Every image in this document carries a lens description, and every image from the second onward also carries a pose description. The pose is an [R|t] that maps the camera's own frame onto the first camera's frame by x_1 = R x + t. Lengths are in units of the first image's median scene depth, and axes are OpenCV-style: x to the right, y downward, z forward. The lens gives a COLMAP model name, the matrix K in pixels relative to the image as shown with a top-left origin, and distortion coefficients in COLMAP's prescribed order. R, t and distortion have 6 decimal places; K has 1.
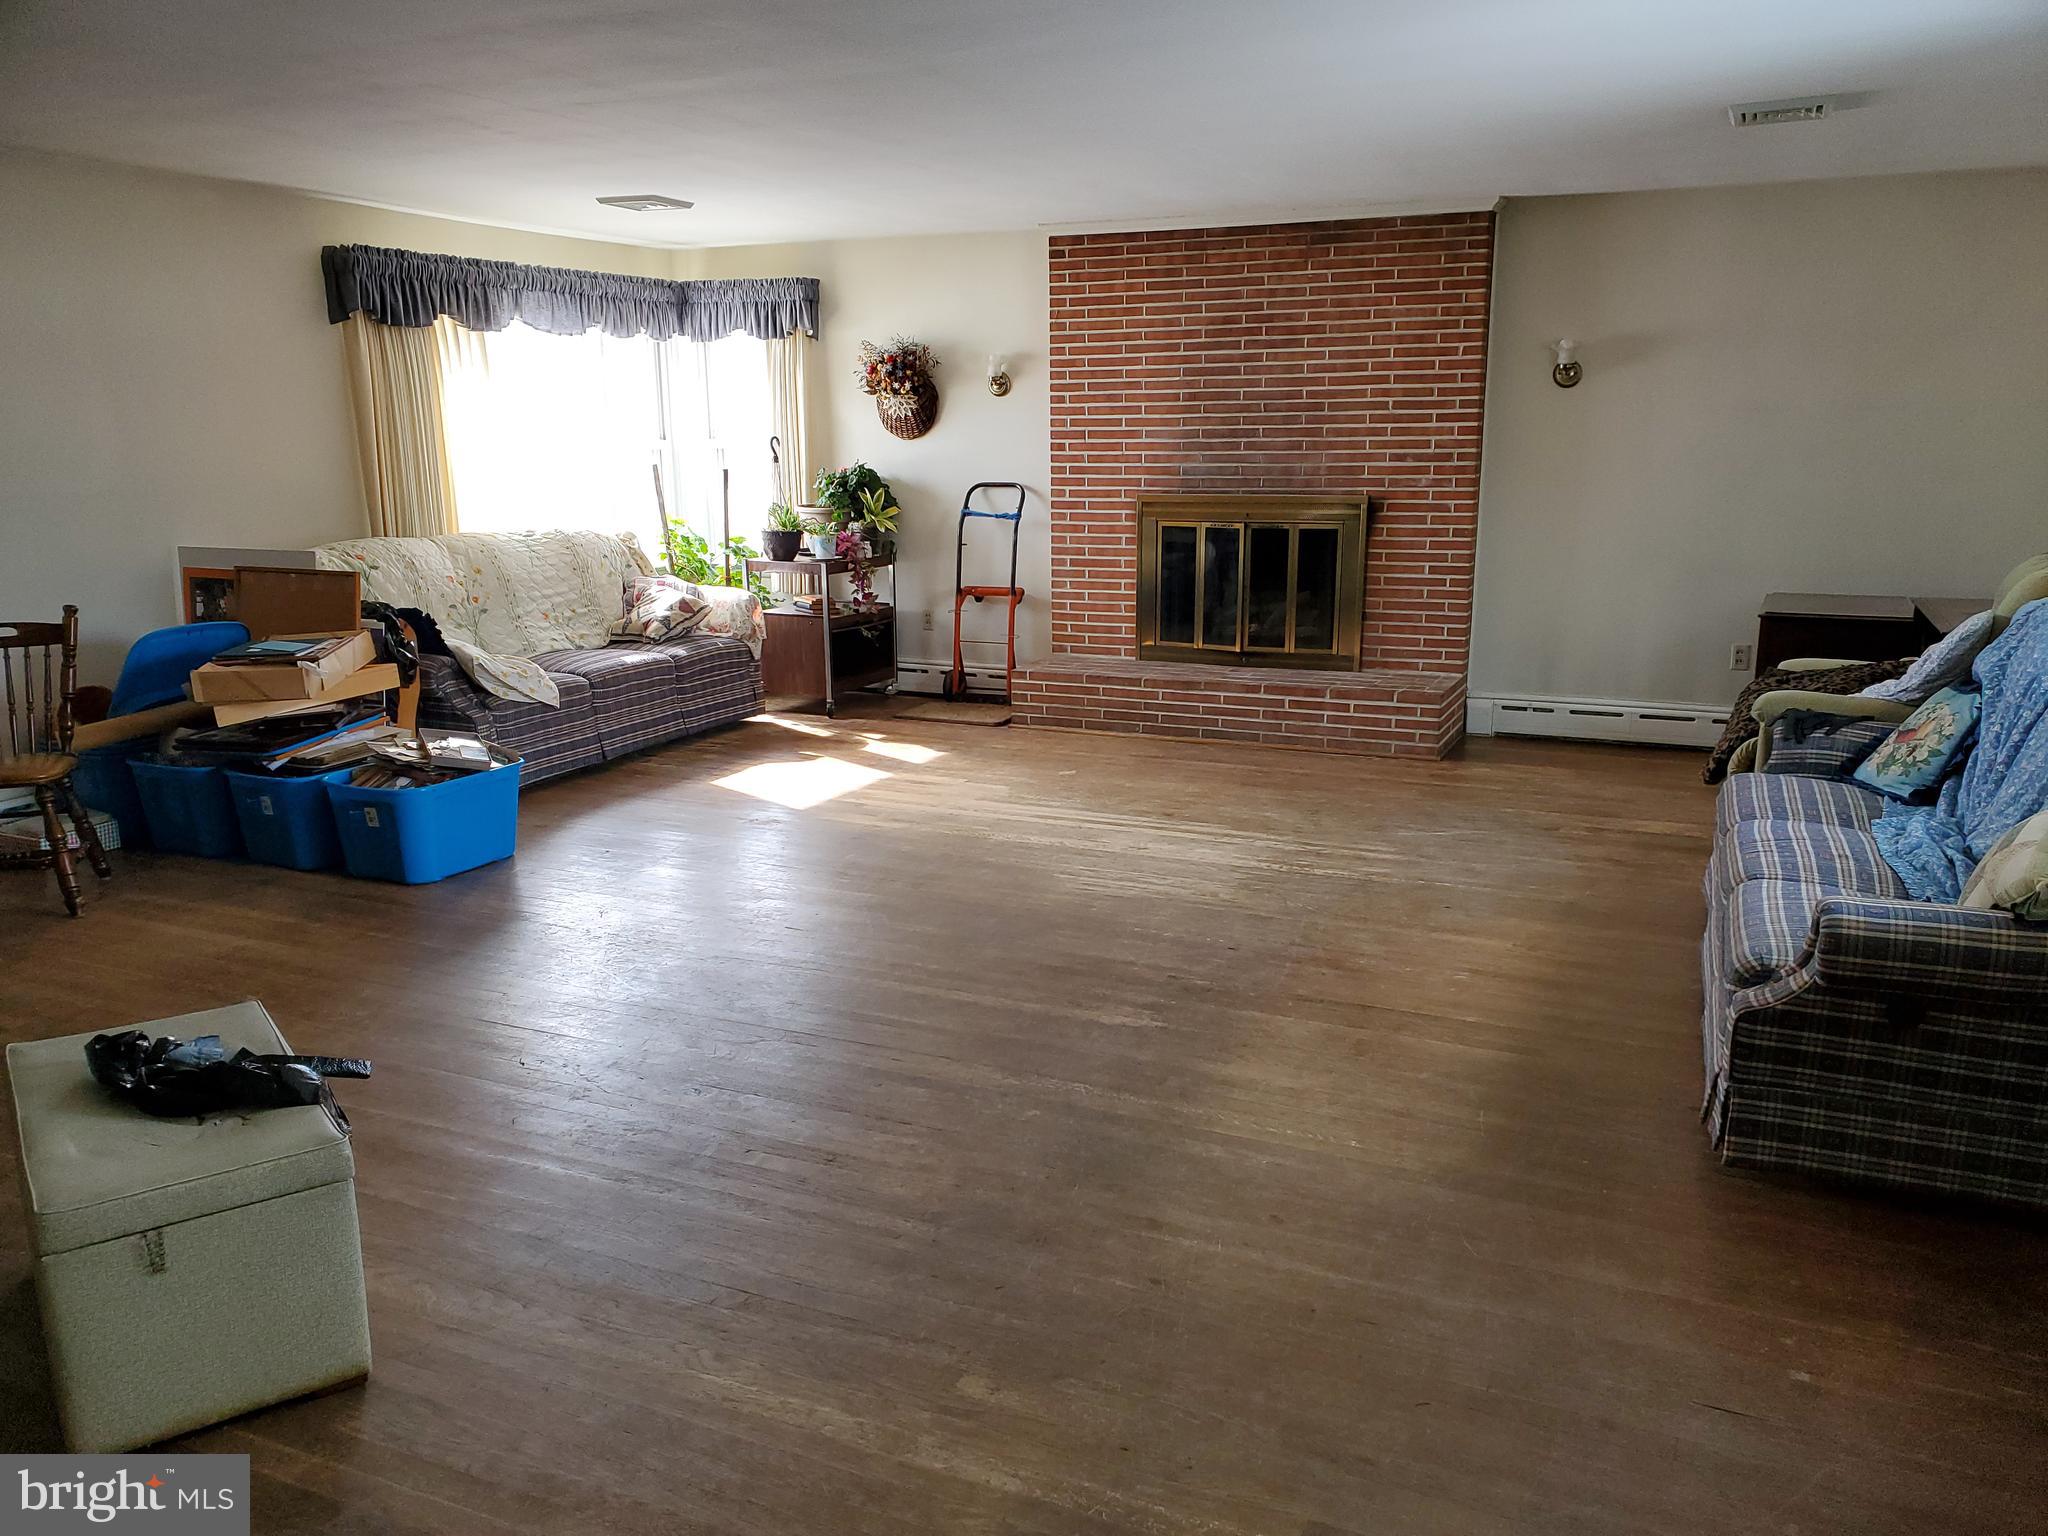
lens RADIAL K [[1592.5, 0, 1024.0], [0, 1592.5, 768.0], [0, 0, 1]] dist [0.023638, -0.000643]
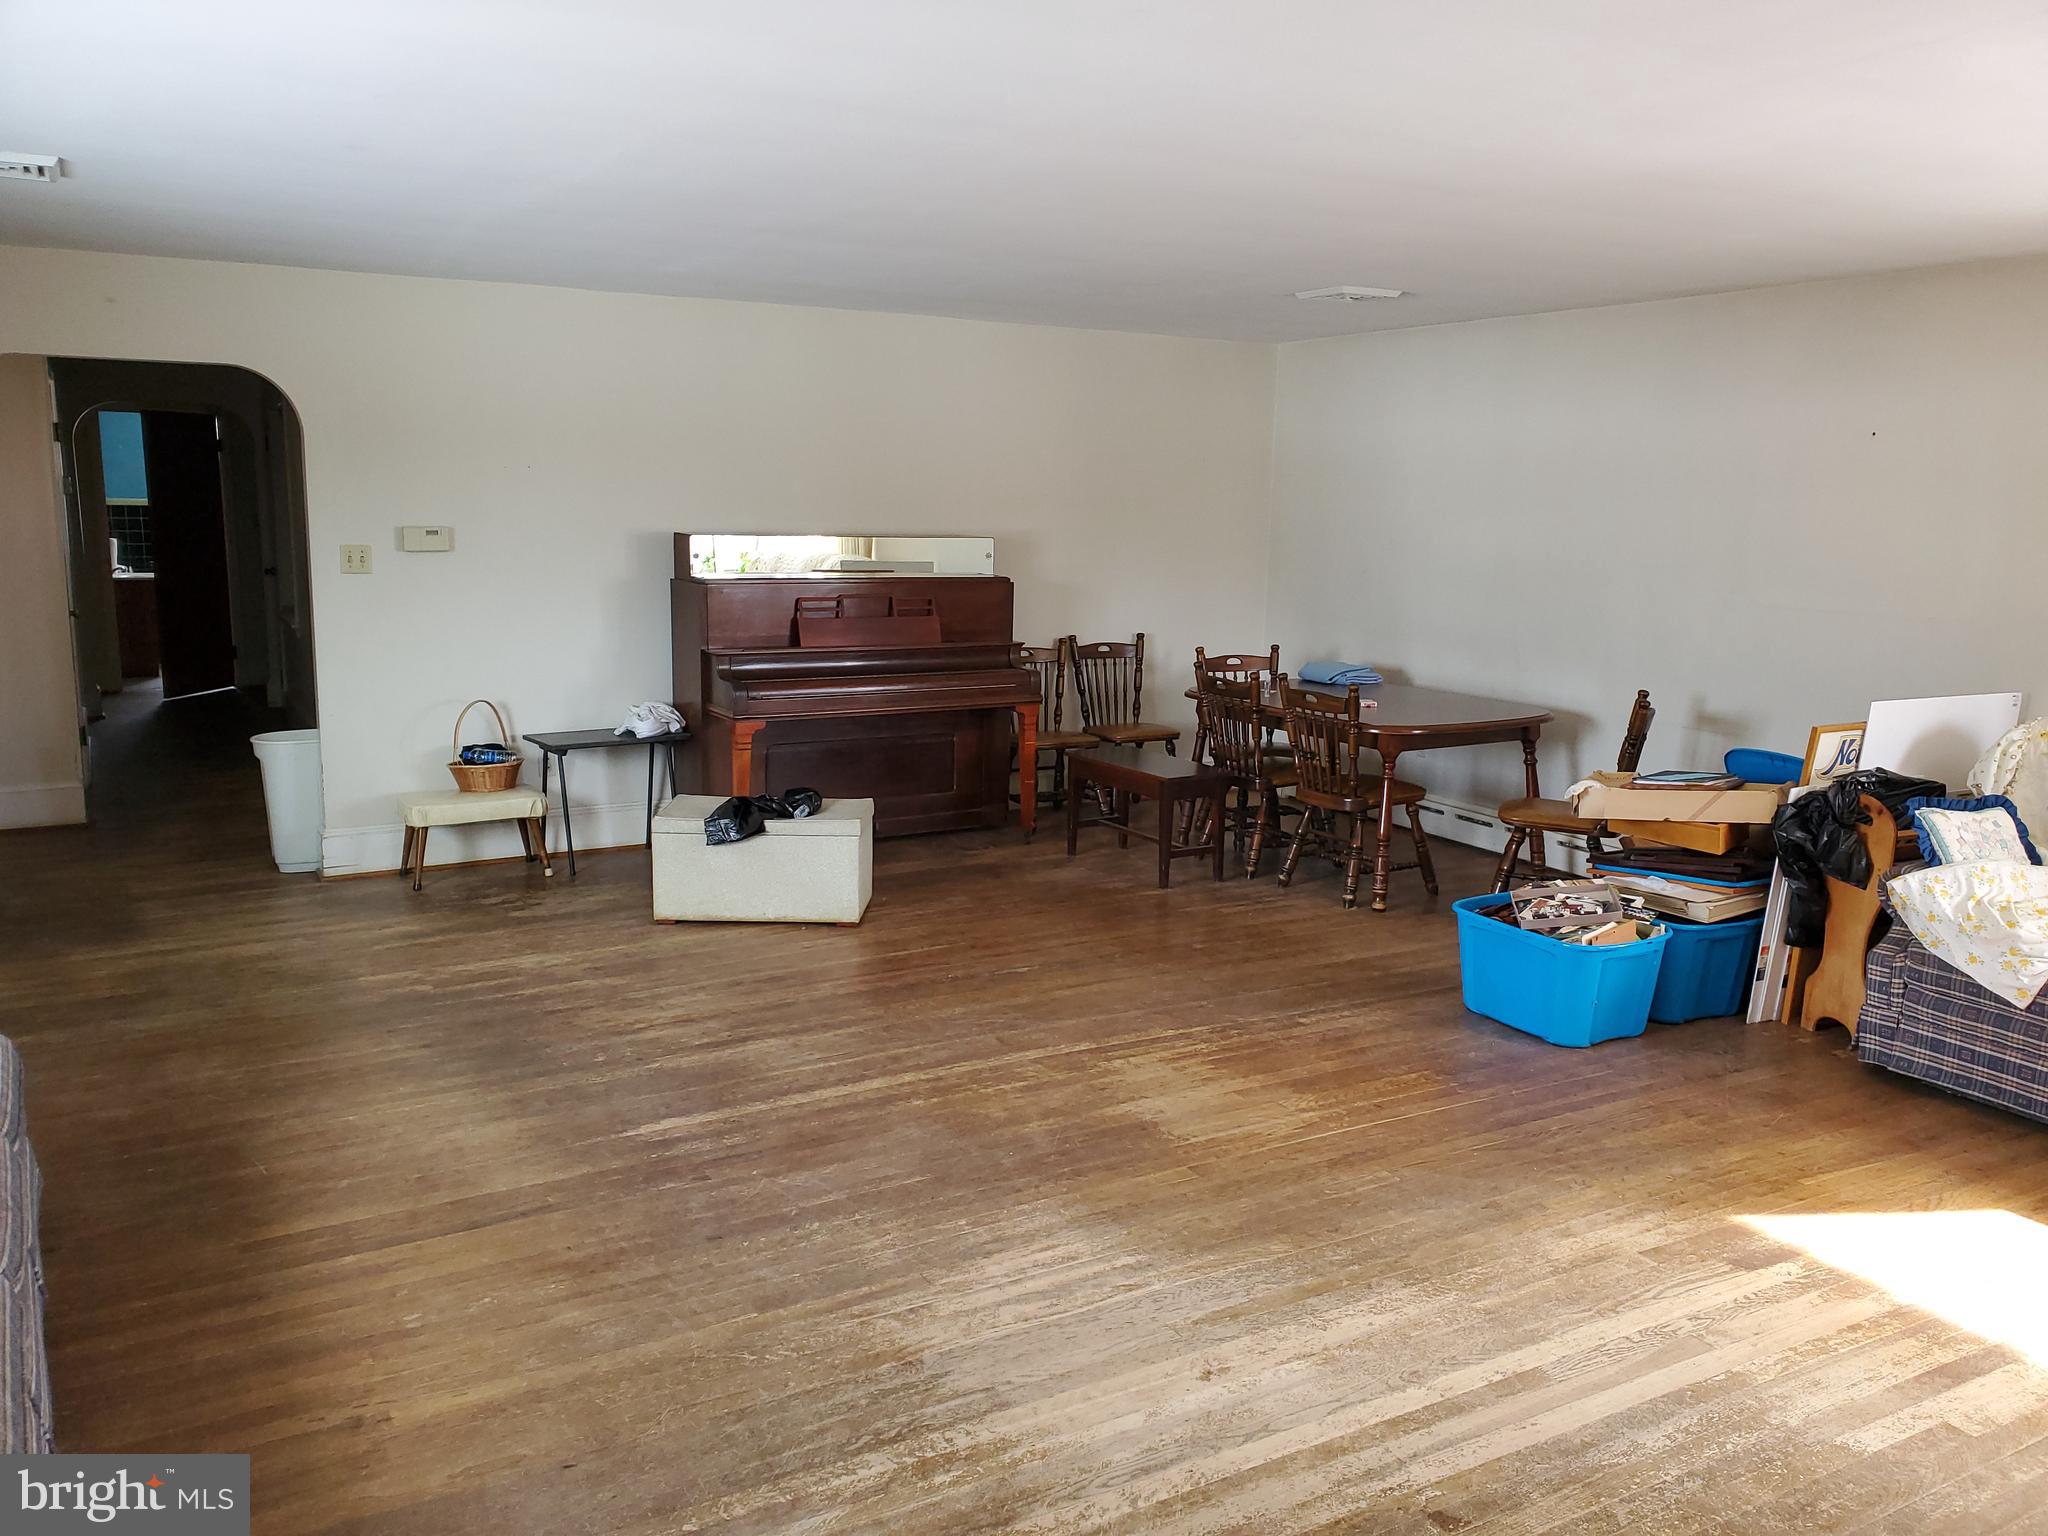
lens RADIAL K [[1592.5, 0, 1024.0], [0, 1592.5, 768.0], [0, 0, 1]] dist [0.023638, -0.000643]
pose [[-0.588242, 0.142852, -0.795968, 0.579002], [-0.172220, 0.939566, 0.295899, -0.327473], [0.790134, 0.311142, -0.528090, 1.348419]]
